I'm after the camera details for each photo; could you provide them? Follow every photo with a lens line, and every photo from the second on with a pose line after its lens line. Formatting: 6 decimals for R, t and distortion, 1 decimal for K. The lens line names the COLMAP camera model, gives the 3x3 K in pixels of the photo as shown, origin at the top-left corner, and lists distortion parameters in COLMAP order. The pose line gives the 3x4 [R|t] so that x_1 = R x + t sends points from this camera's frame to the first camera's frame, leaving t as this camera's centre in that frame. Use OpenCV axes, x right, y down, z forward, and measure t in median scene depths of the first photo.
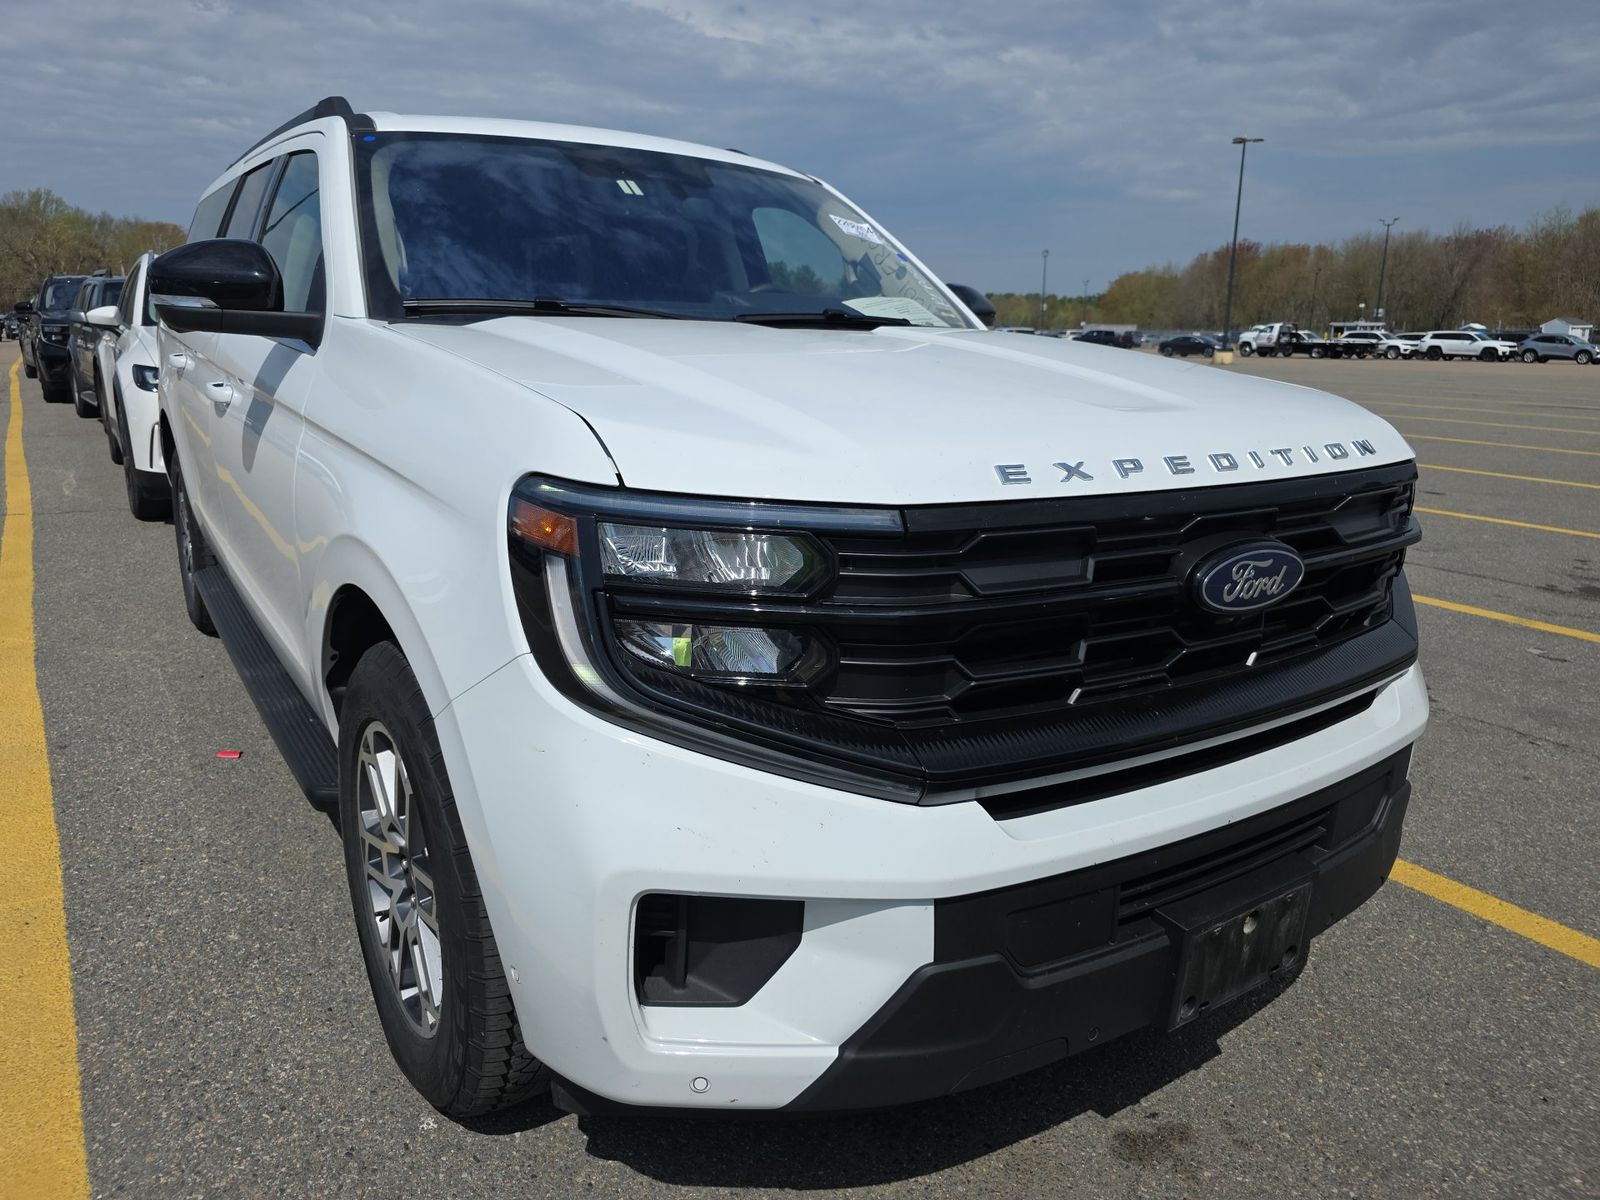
lens RADIAL K [[1066.5, 0, 800.9], [0, 1066.5, 587.0], [0, 0, 1]] dist [0.039525, -0.014423]
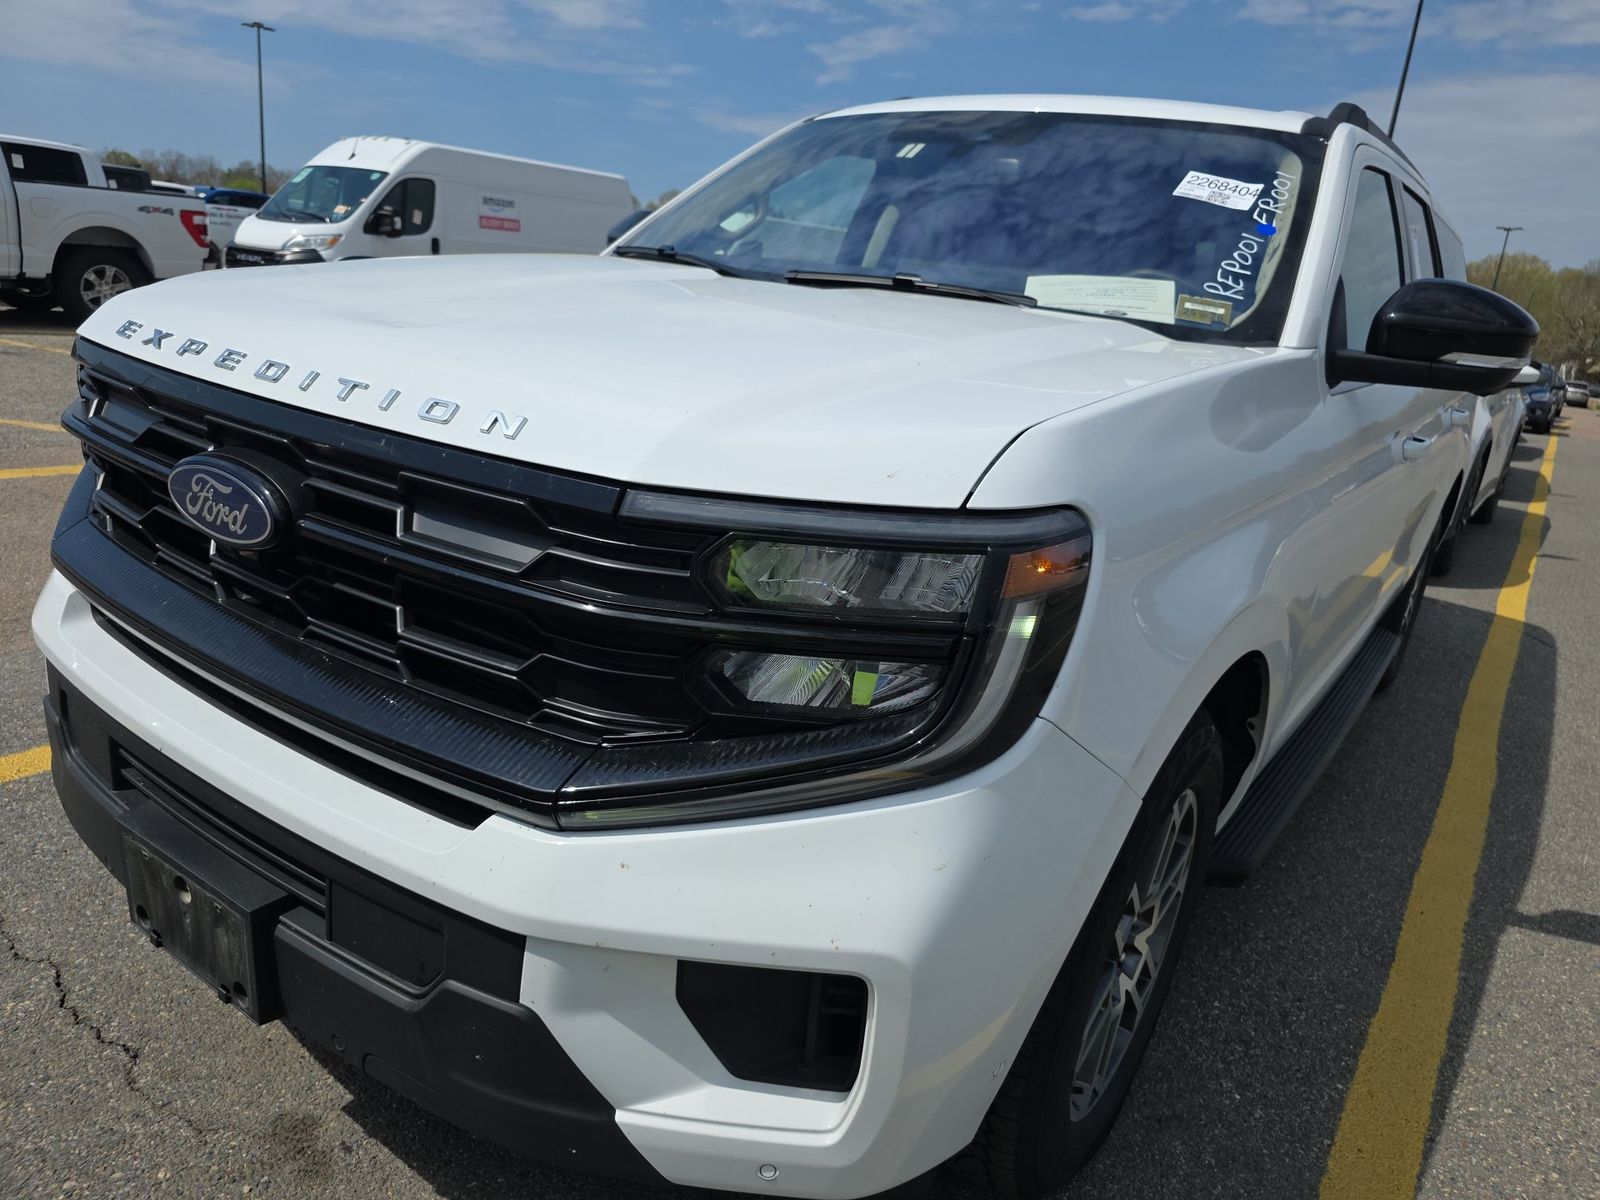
lens RADIAL K [[1066.5, 0, 793.2], [0, 1066.5, 602.1], [0, 0, 1]] dist [0.039525, -0.014423]
pose [[0.366352, 0.284299, -0.885980, 1.242434], [-0.319107, 0.932821, 0.167379, -0.202197], [0.874046, 0.221402, 0.432463, 0.946677]]
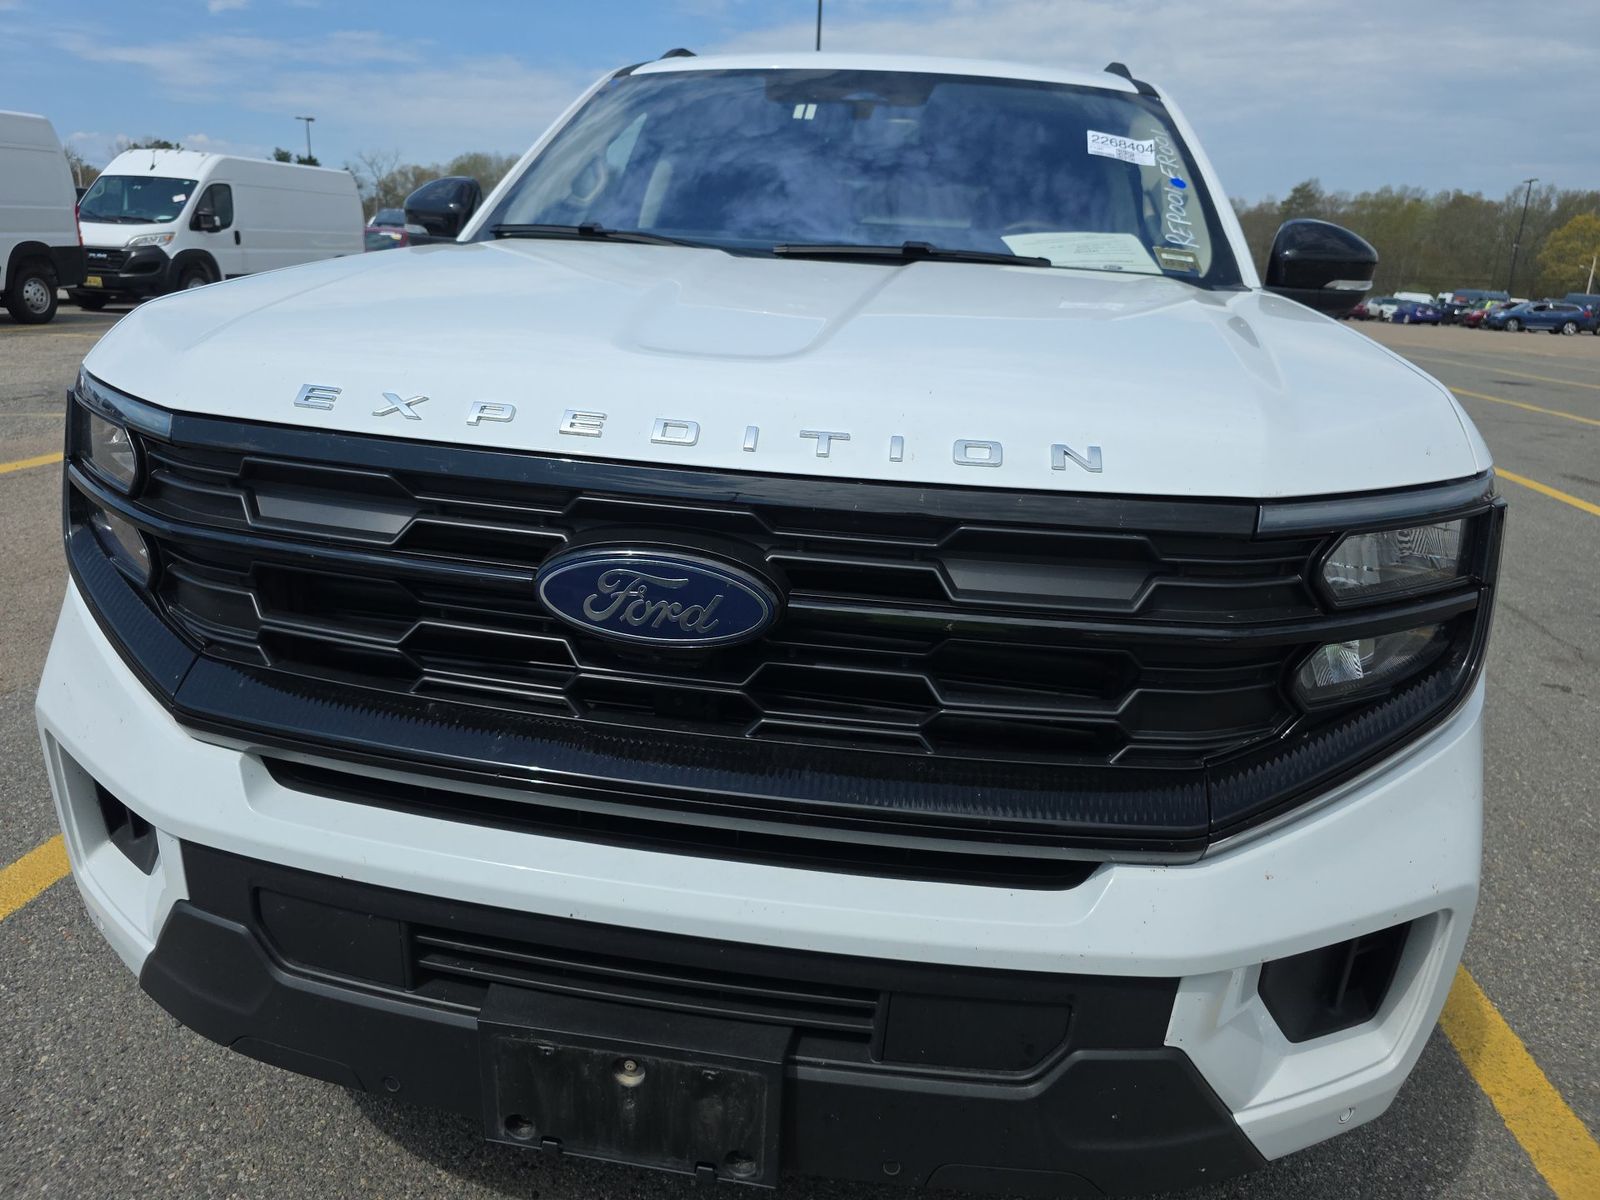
lens RADIAL K [[1066.5, 0, 790.6], [0, 1066.5, 576.0], [0, 0, 1]] dist [0.039525, -0.014423]
pose [[0.738052, 0.206481, -0.642374, 0.843843], [-0.193235, 0.976832, 0.091971, -0.094339], [0.646482, 0.056250, 0.760853, 0.477845]]
